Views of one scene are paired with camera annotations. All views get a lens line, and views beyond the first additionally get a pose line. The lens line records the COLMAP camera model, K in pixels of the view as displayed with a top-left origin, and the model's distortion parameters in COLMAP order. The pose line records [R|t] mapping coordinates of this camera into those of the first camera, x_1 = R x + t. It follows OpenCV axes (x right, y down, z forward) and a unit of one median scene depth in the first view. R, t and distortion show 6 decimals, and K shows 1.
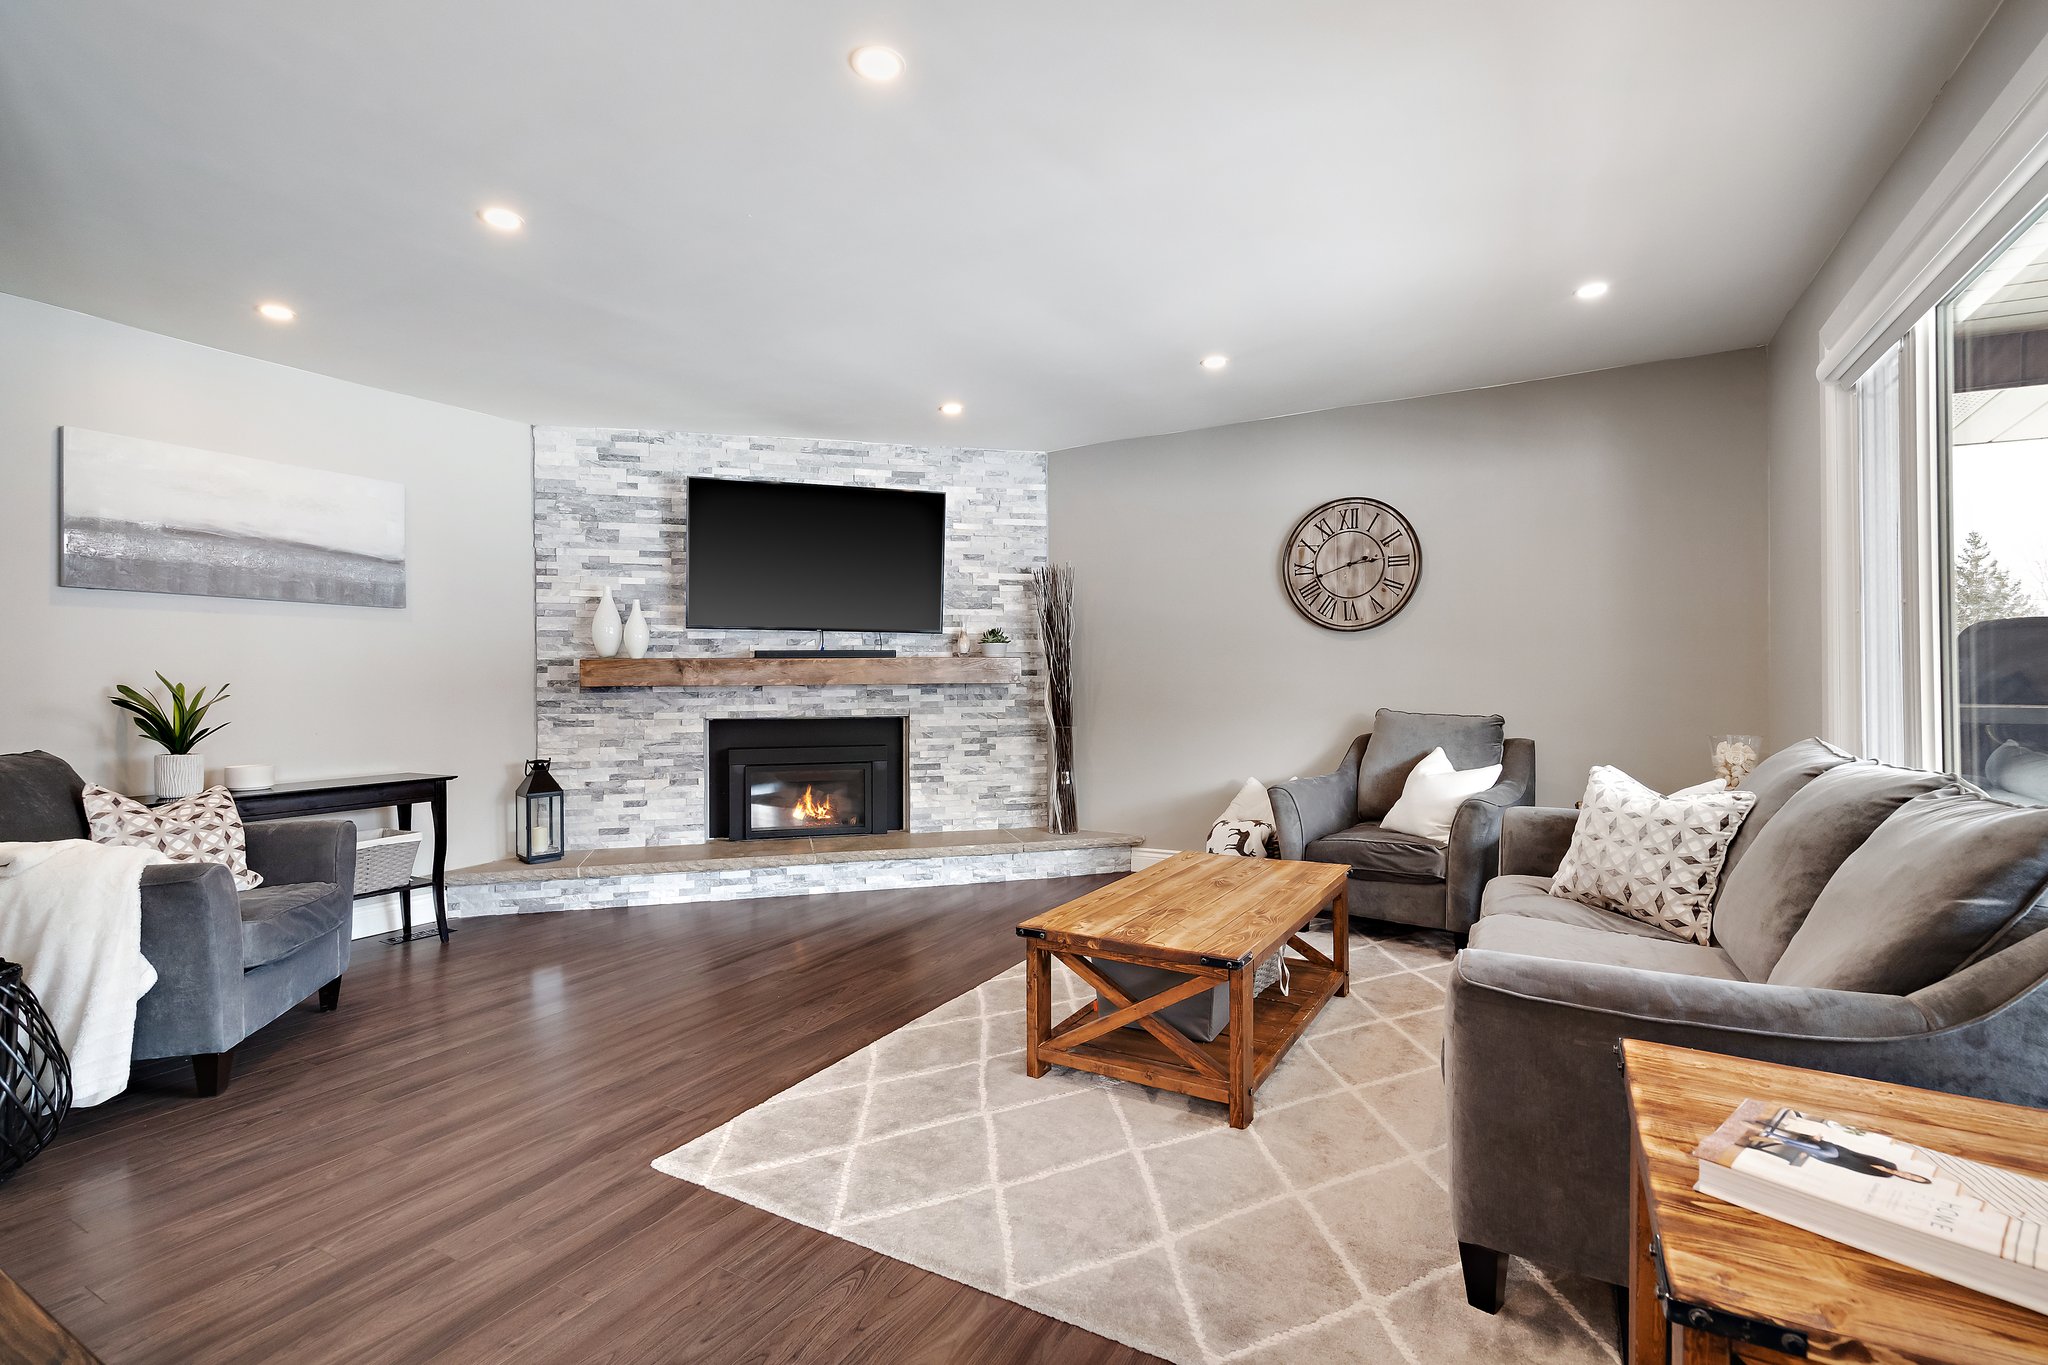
lens RADIAL K [[927.9, 0, 1046.8], [0, 927.9, 670.7], [0, 0, 1]] dist [0.000369, 0.000100]
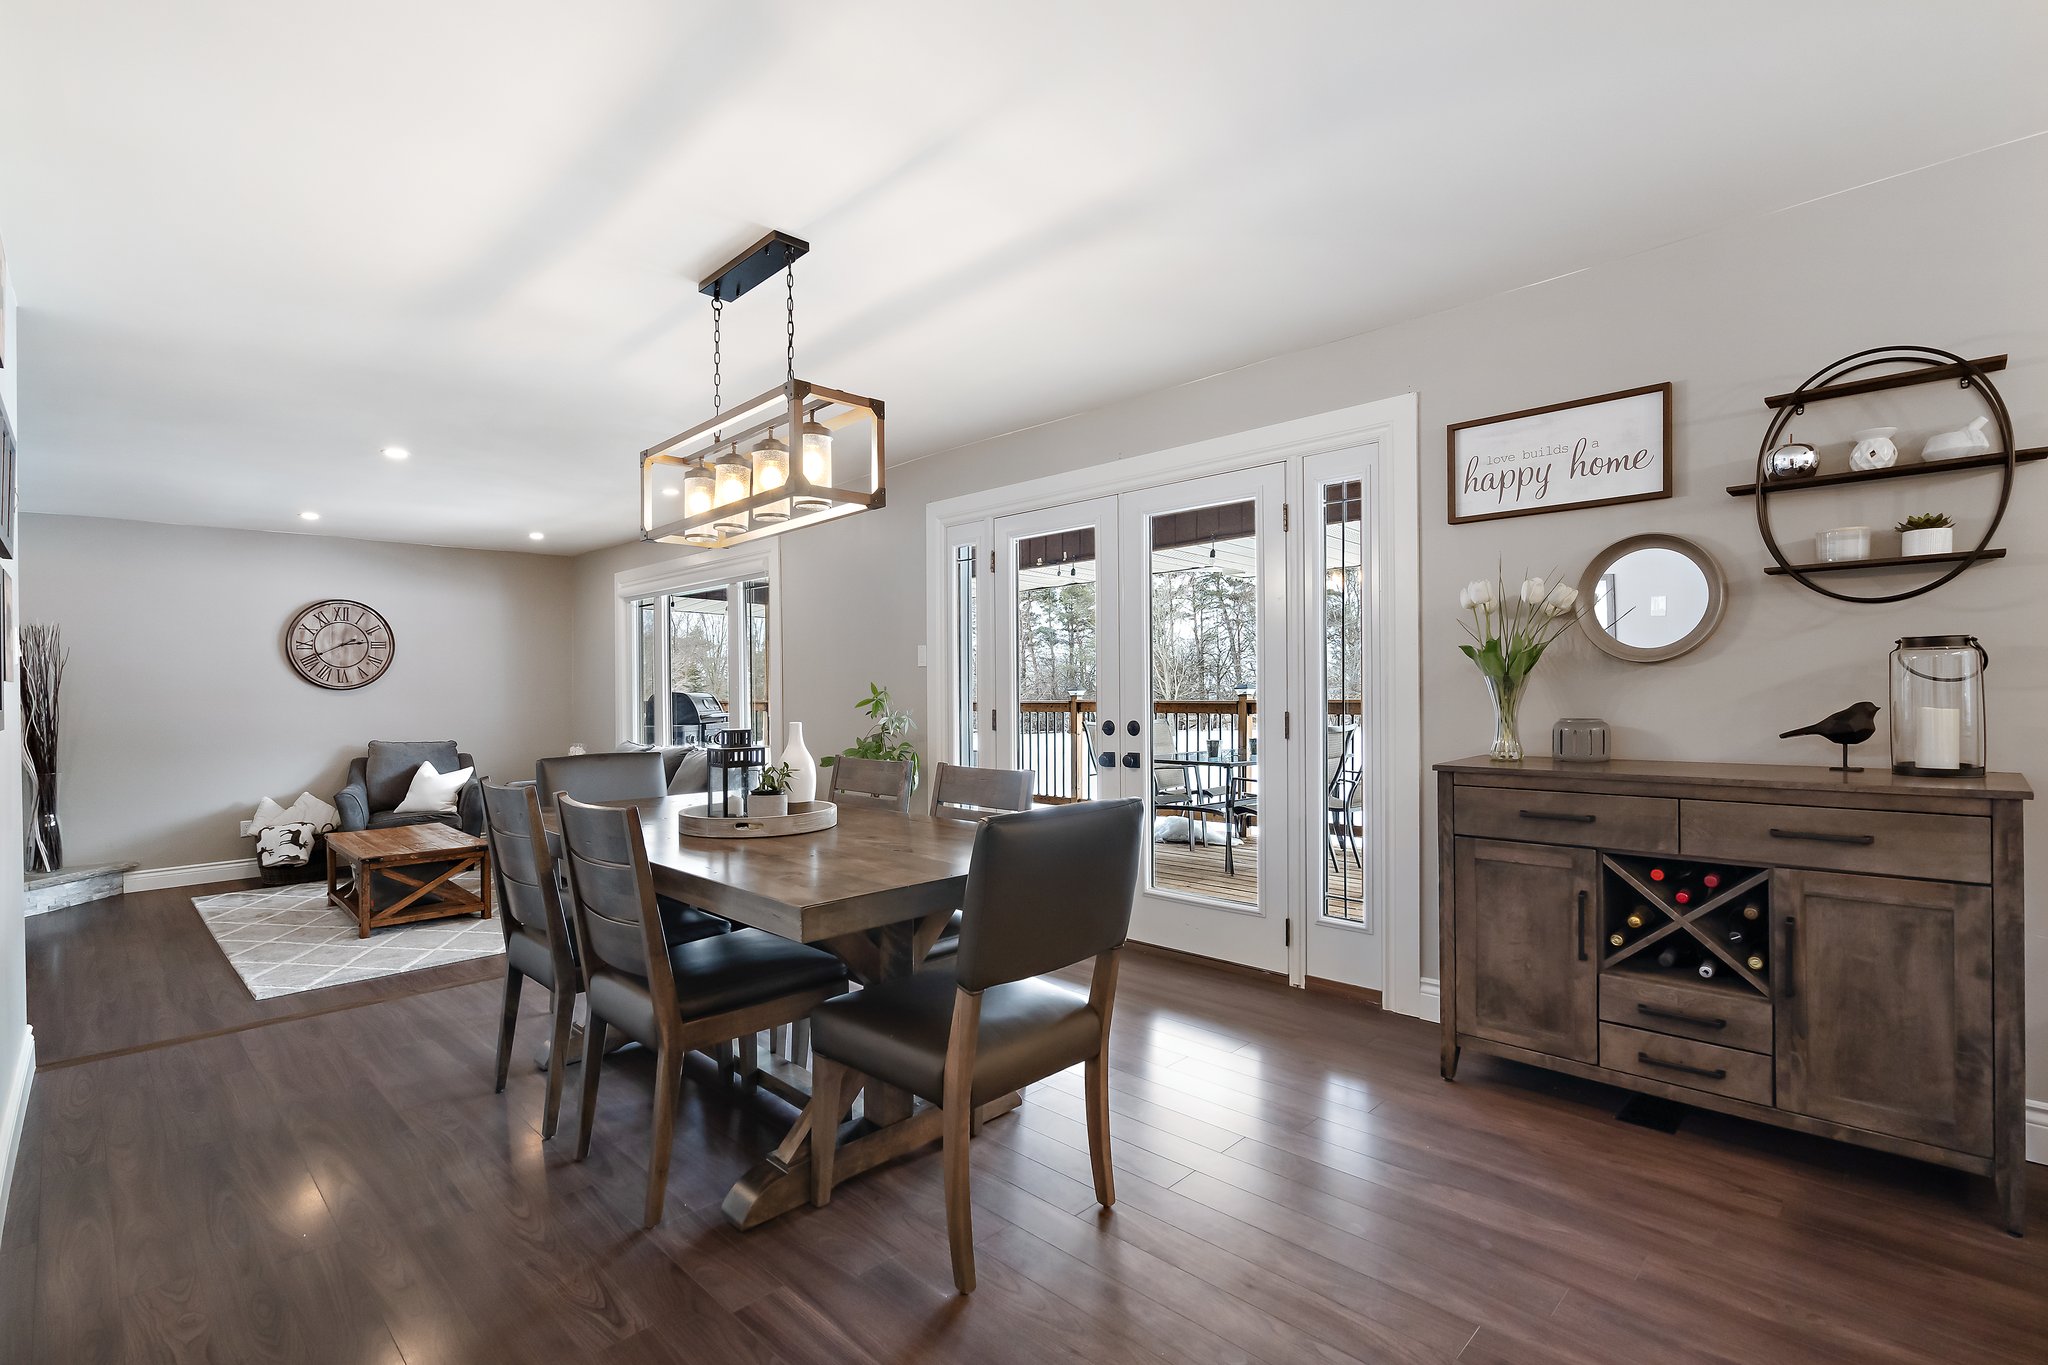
lens RADIAL K [[974.3, 0, 1017.7], [0, 974.3, 689.6], [0, 0, 1]] dist [-0.001747, -0.000049]
pose [[0.281147, 0.003283, 0.959659, -0.807393], [0.005590, 0.999972, -0.005059, -0.027411], [-0.959648, 0.006787, 0.281121, -0.440383]]
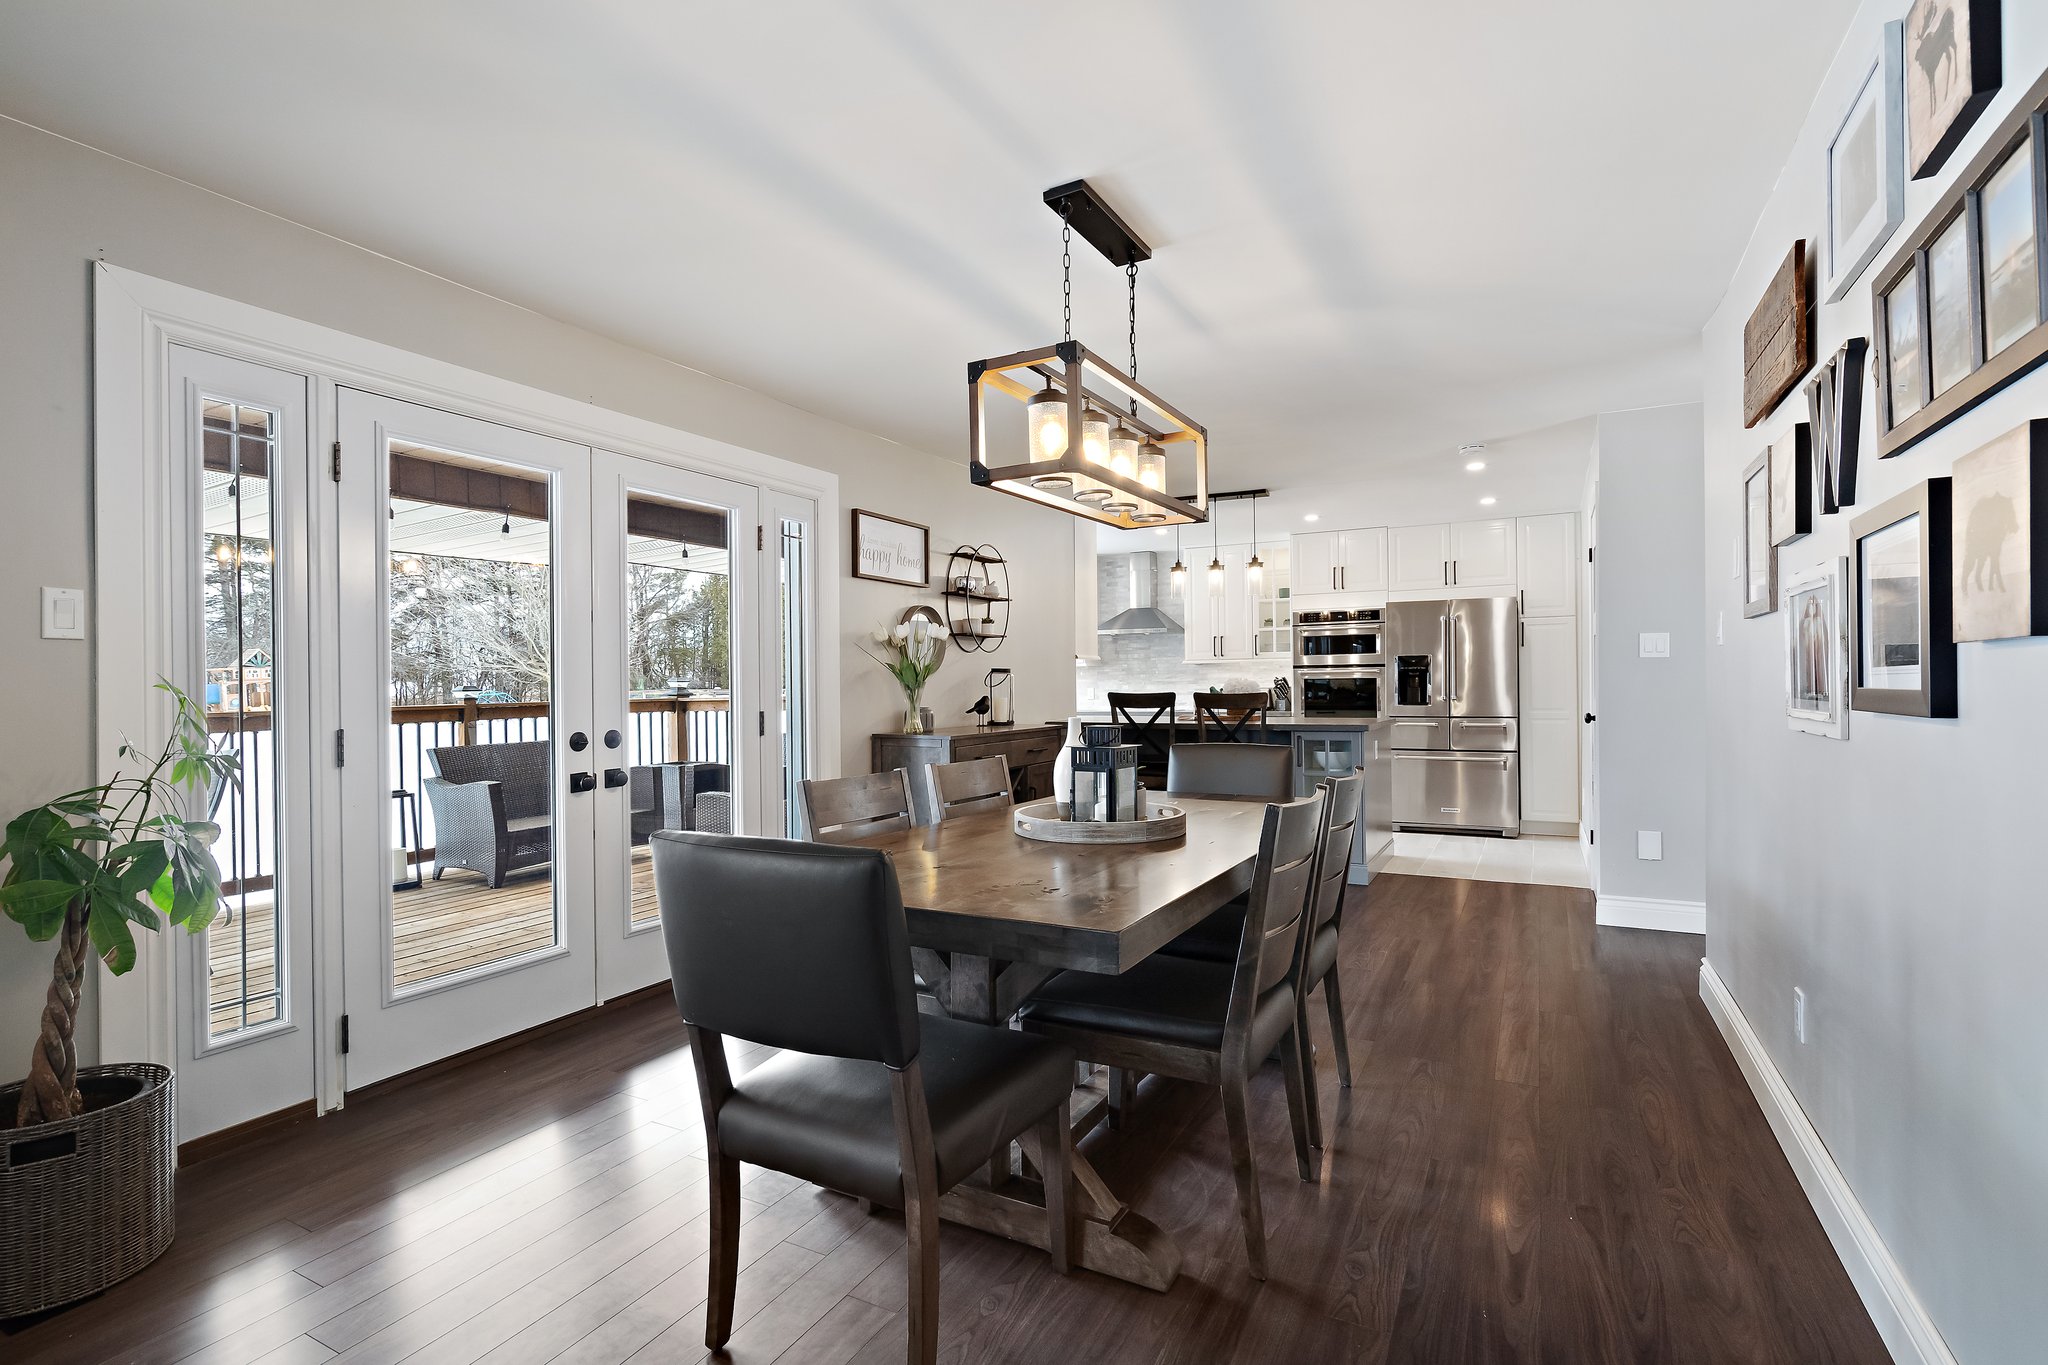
lens RADIAL K [[956.6, 0, 1024.0], [0, 956.6, 682.5], [0, 0, 1]] dist [-0.003254, 0.000333]
pose [[-0.999818, 0.017440, -0.007767, -0.265843], [0.017491, 0.999826, -0.006528, -0.028864], [0.007652, -0.006663, -0.999949, 0.376045]]
